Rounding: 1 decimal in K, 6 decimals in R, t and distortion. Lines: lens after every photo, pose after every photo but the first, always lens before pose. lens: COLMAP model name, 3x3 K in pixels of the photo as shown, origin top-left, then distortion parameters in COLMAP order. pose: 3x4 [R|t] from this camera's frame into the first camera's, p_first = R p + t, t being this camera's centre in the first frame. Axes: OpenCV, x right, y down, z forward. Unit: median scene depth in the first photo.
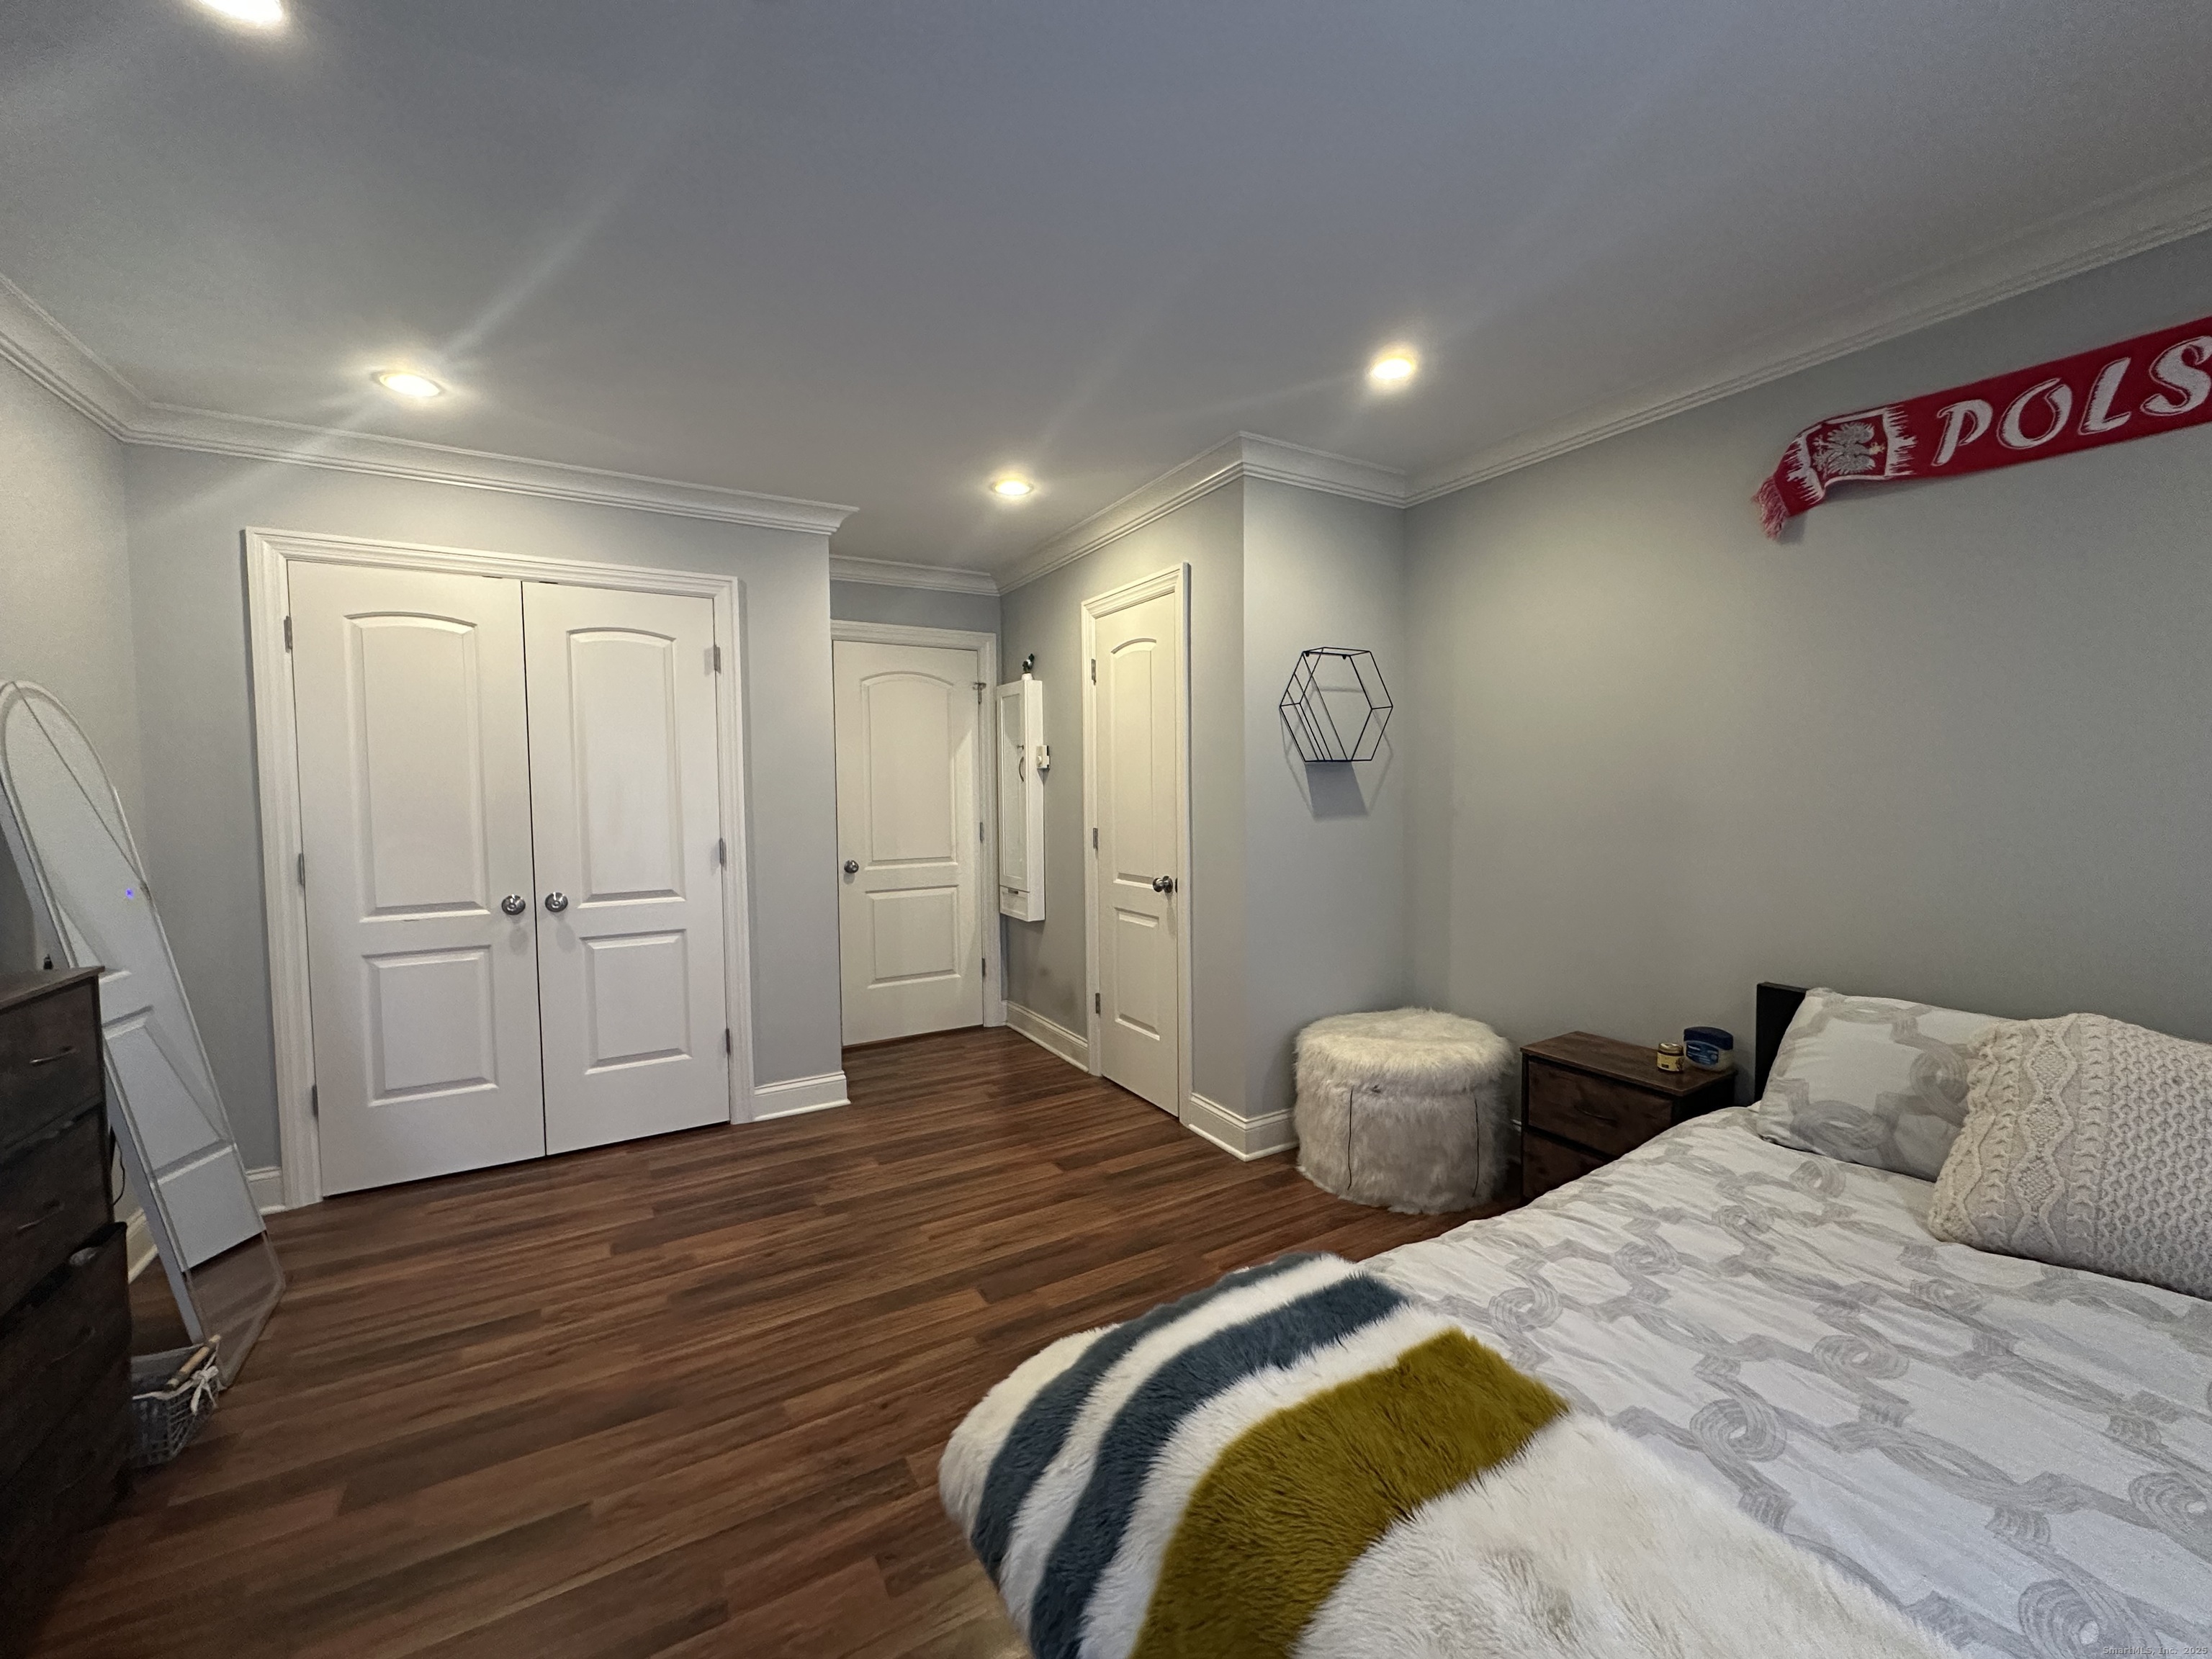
lens RADIAL K [[900.2, 0, 1106.0], [0, 900.2, 829.5], [0, 0, 1]] dist [0.000933, 0.000844]
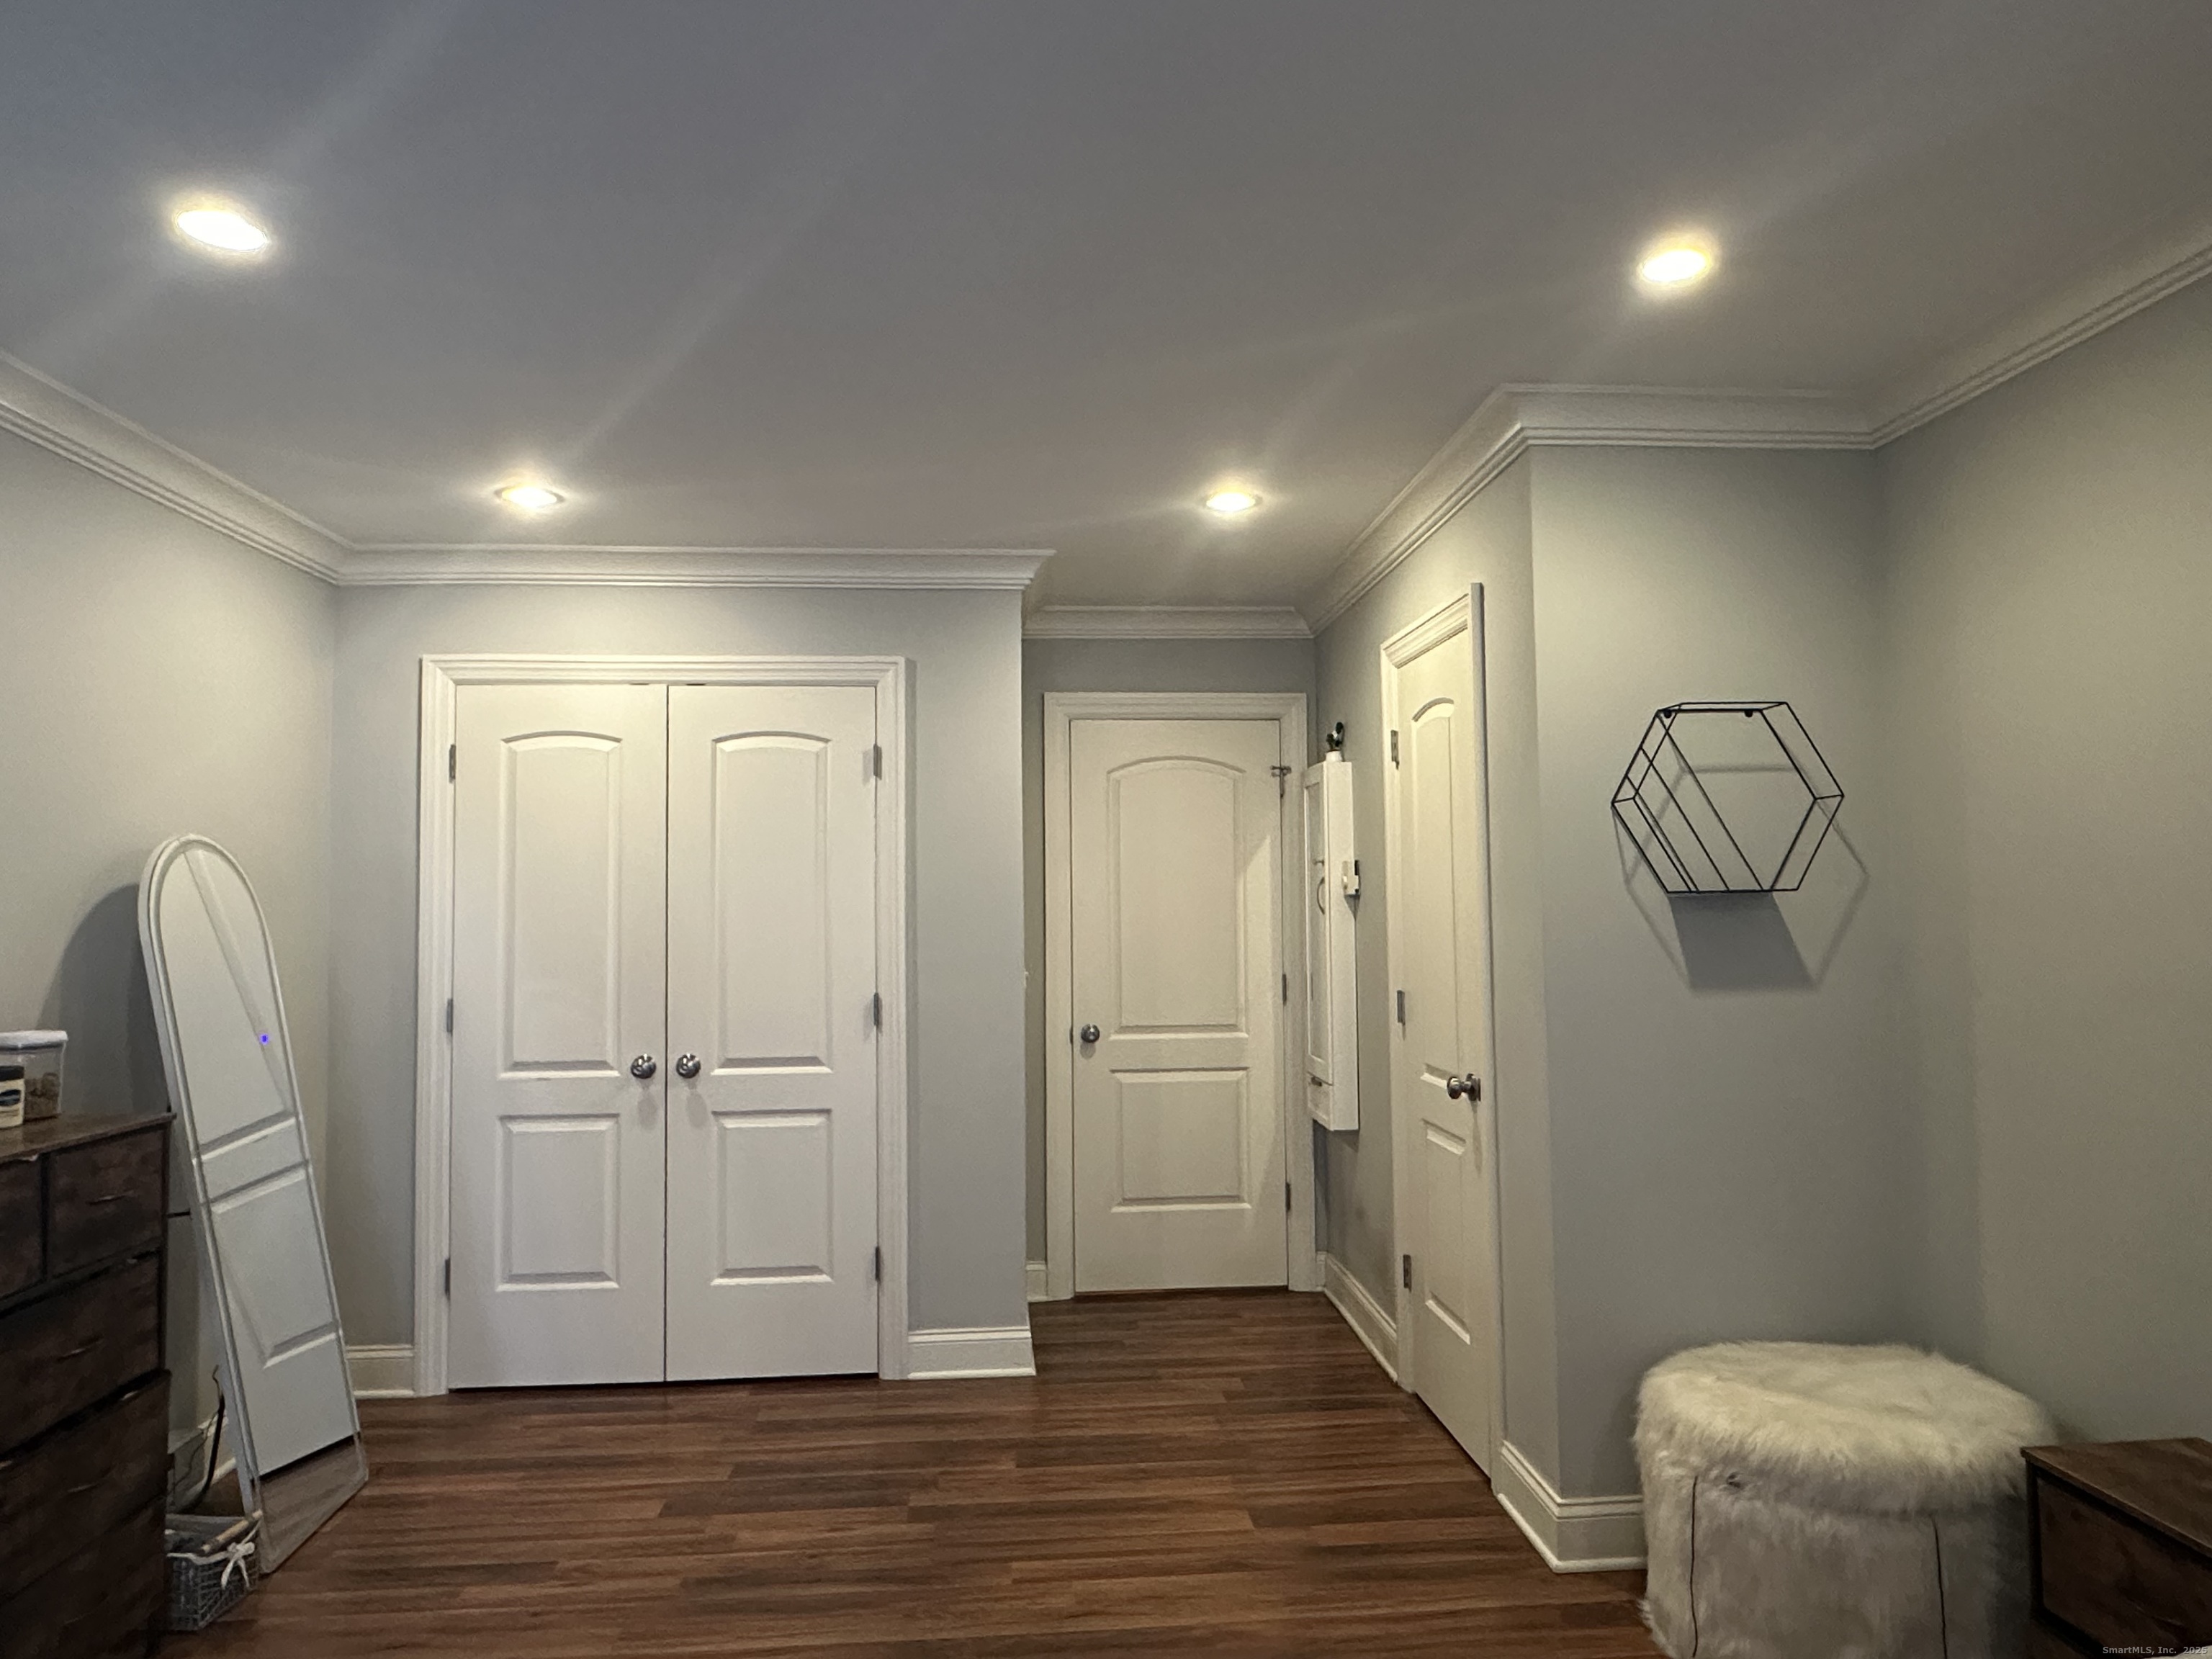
lens RADIAL K [[1415.2, 0, 1106.0], [0, 1415.2, 829.5], [0, 0, 1]] dist [-0.000645, 0.002877]
pose [[0.893856, -0.022025, -0.447812, 0.314139], [-0.020193, 0.995801, -0.089285, -0.026751], [0.447898, 0.088850, 0.889659, 0.000715]]
